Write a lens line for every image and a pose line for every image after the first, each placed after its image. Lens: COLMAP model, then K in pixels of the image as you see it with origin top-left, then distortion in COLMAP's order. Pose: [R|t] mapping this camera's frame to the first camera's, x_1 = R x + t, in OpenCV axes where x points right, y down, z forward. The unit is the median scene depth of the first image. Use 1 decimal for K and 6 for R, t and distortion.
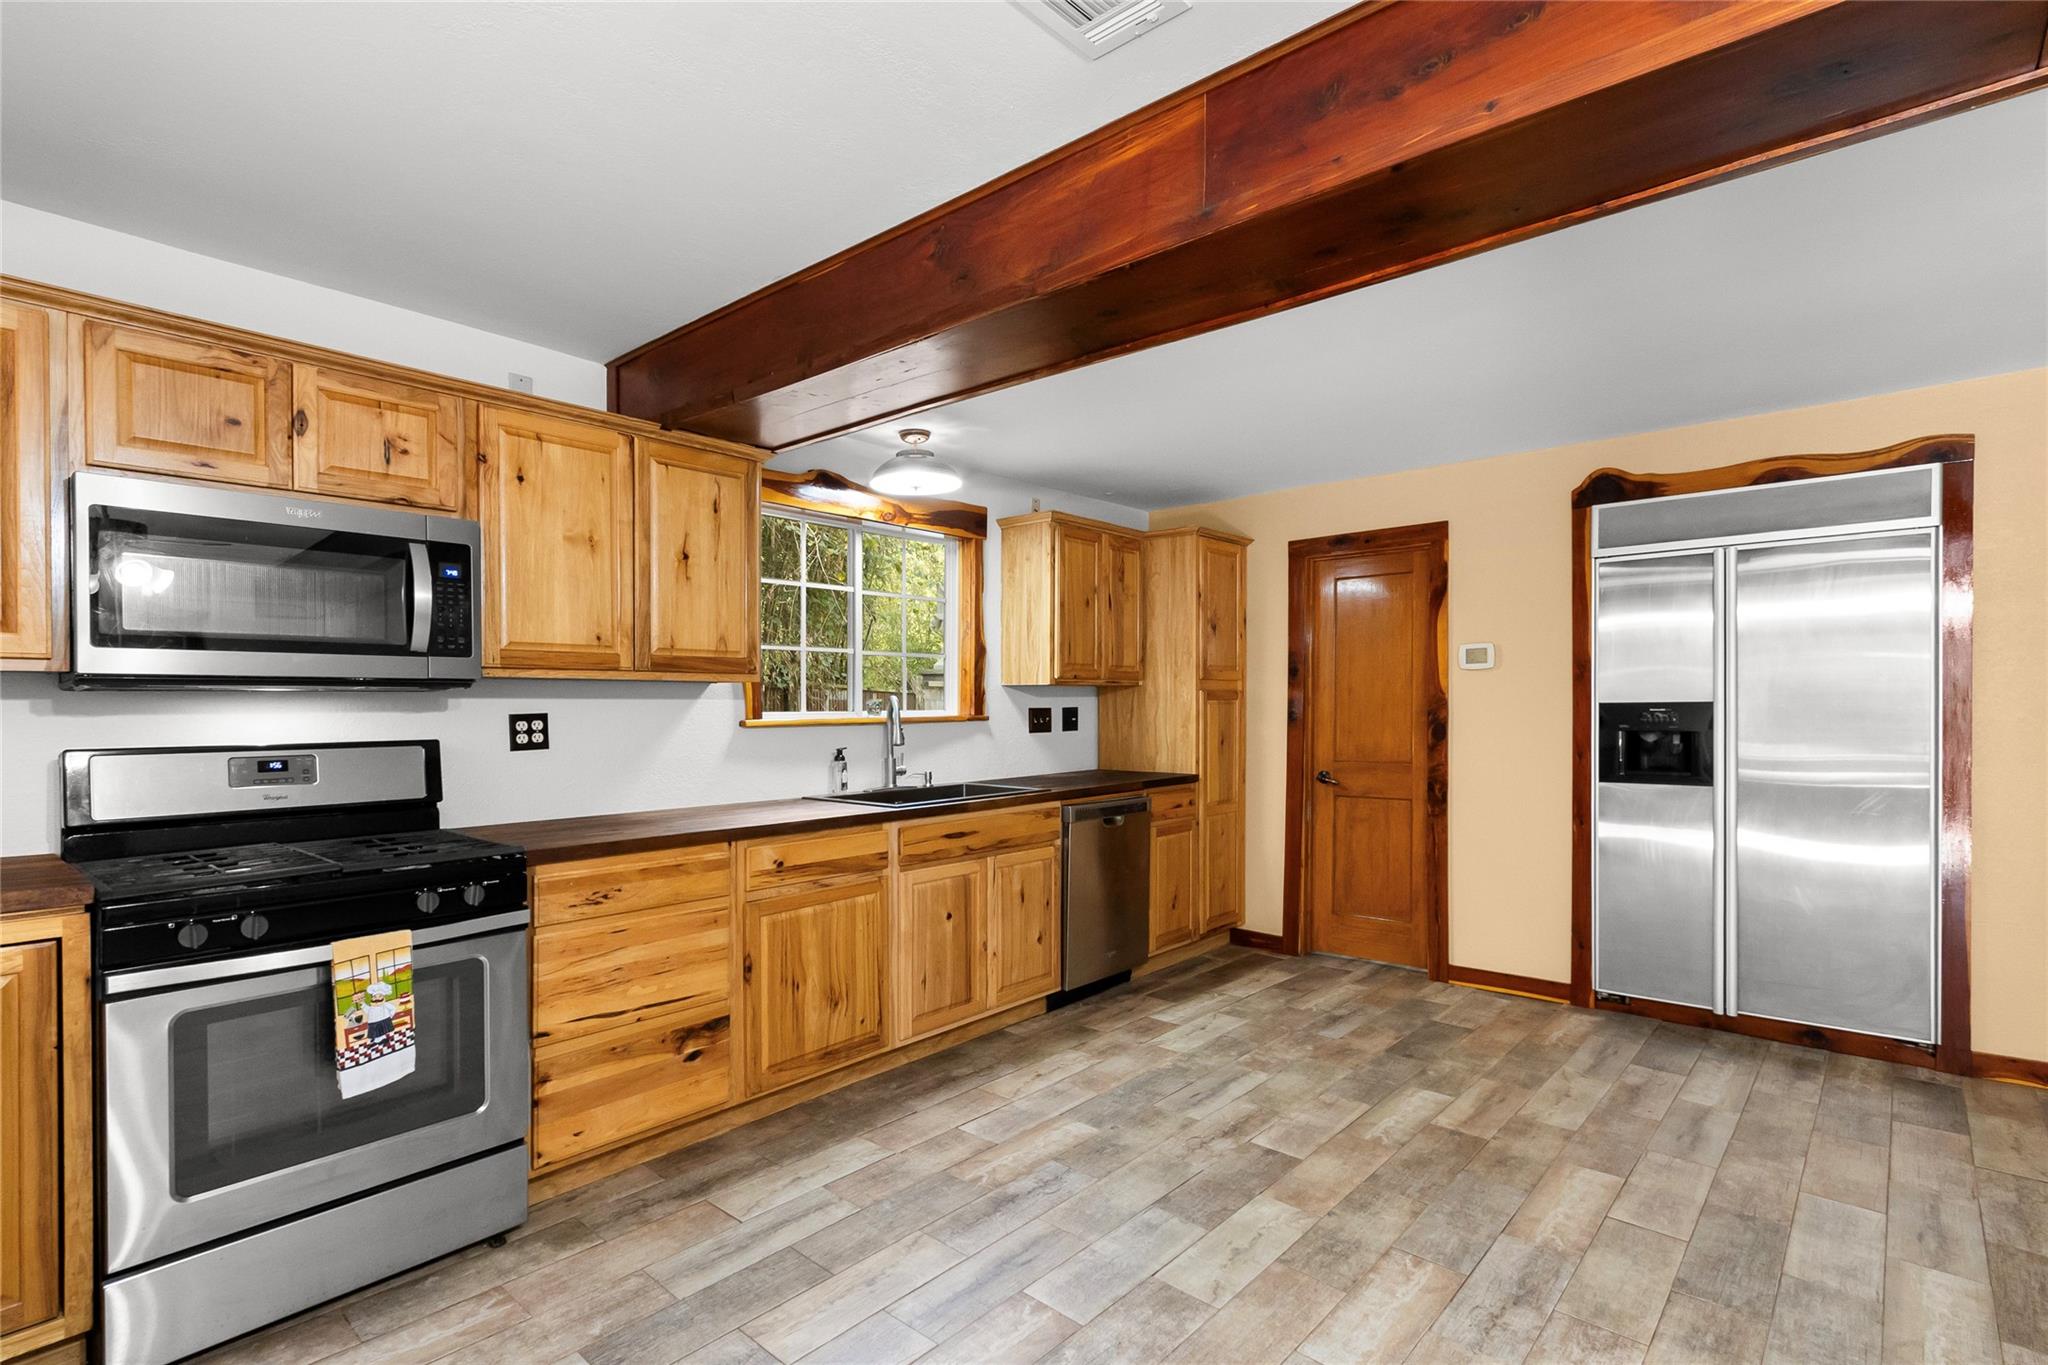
lens RADIAL K [[949.9, 0, 1033.2], [0, 949.9, 682.5], [0, 0, 1]] dist [0.011811, -0.004362]
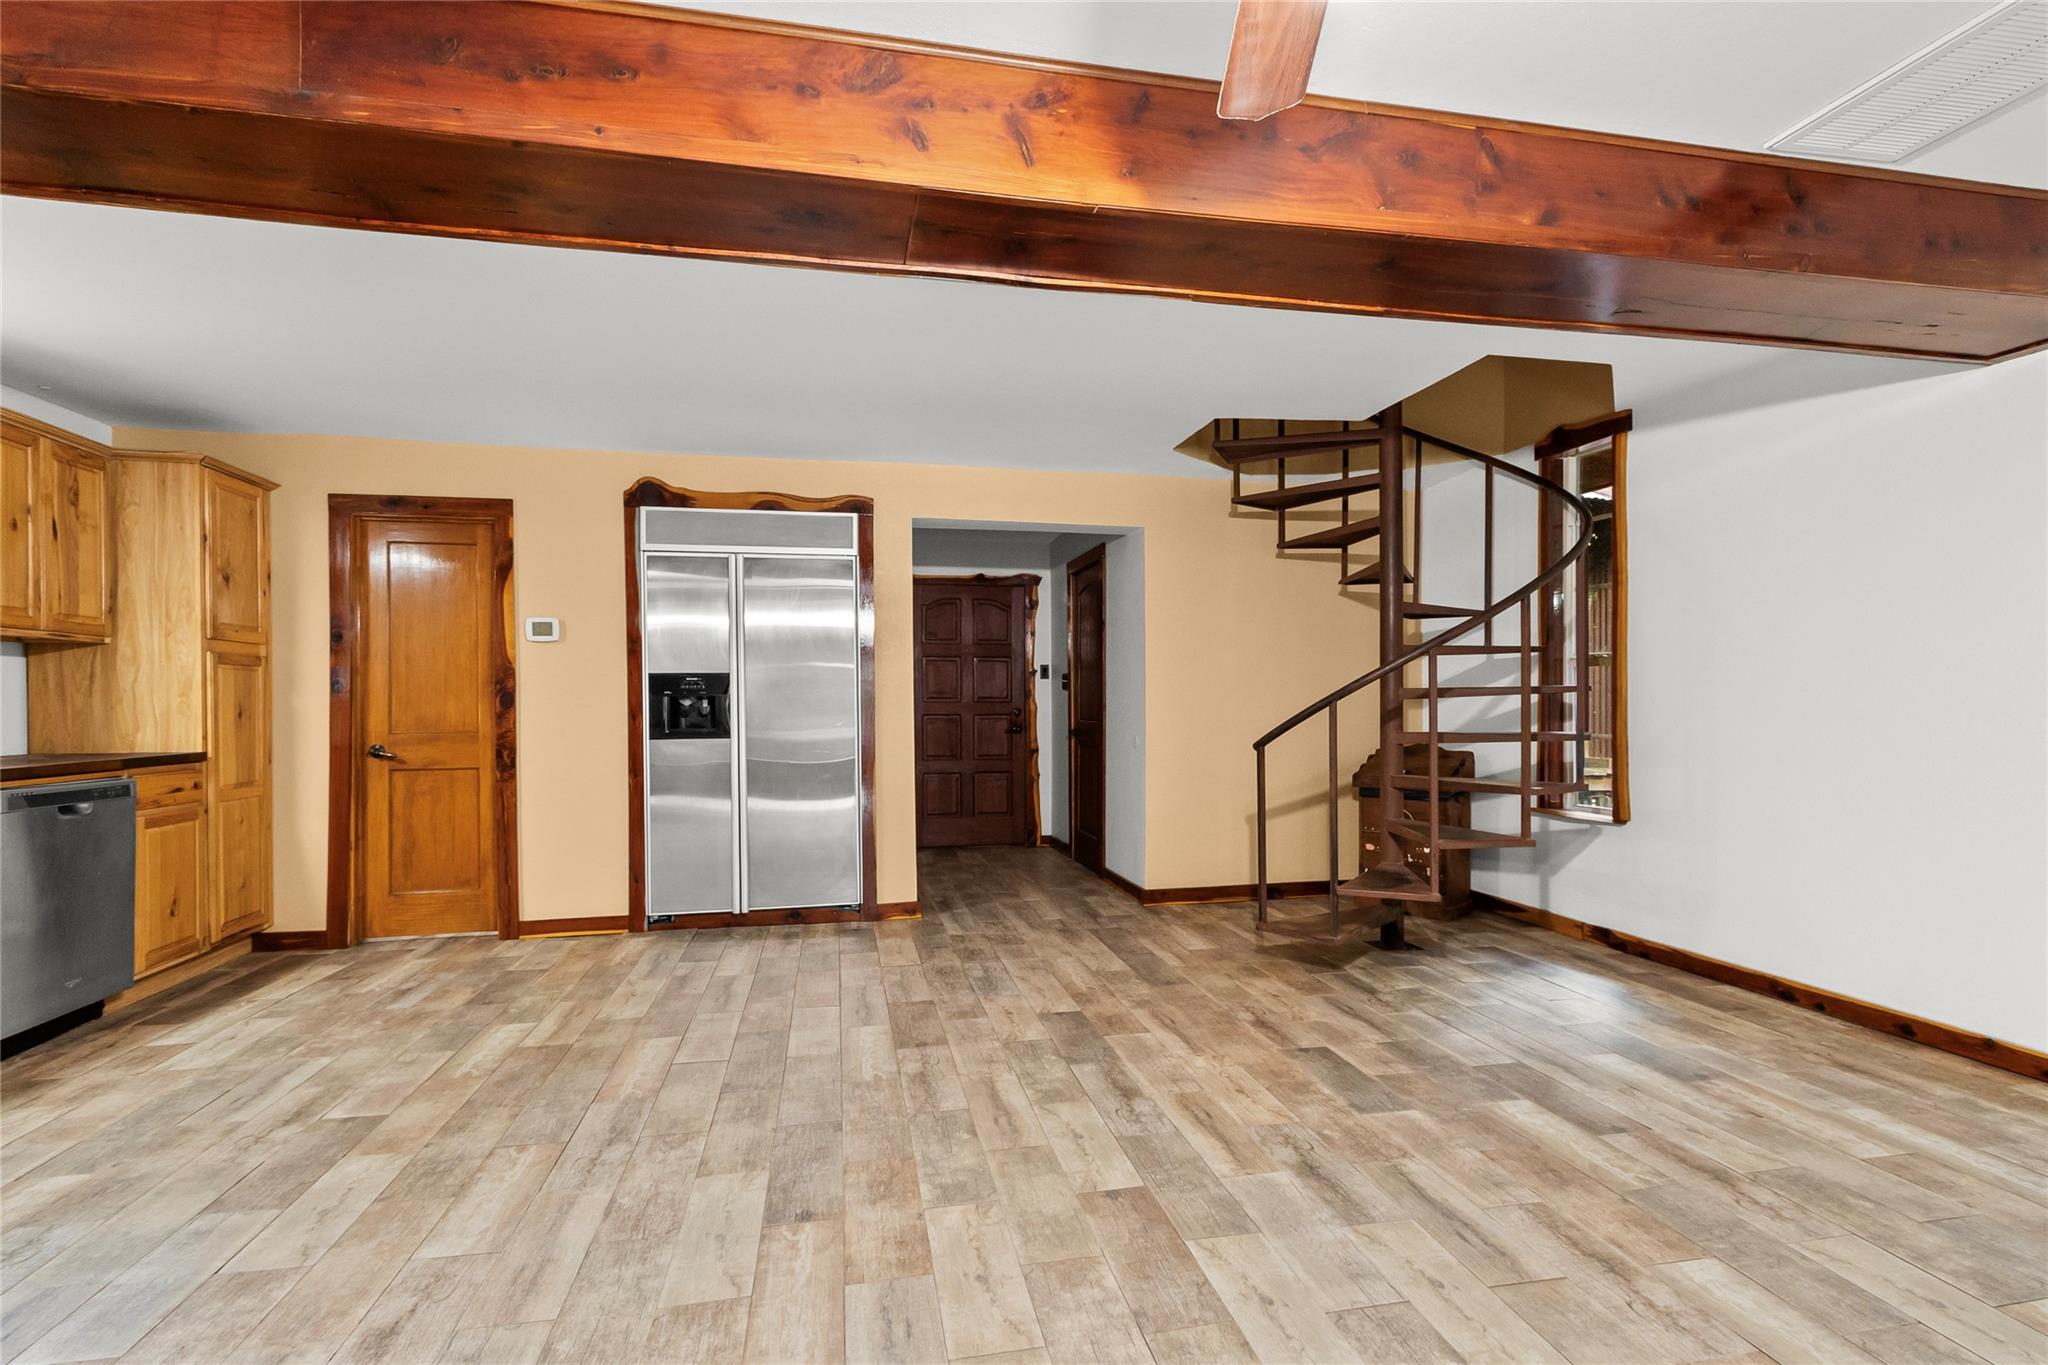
lens RADIAL K [[949.9, 0, 1033.2], [0, 949.9, 682.5], [0, 0, 1]] dist [0.011811, -0.004362]
pose [[0.582548, 0.006651, 0.812769, -0.097600], [0.011774, 0.999793, -0.016620, 0.068380], [-0.812711, 0.019251, 0.582349, -0.078239]]
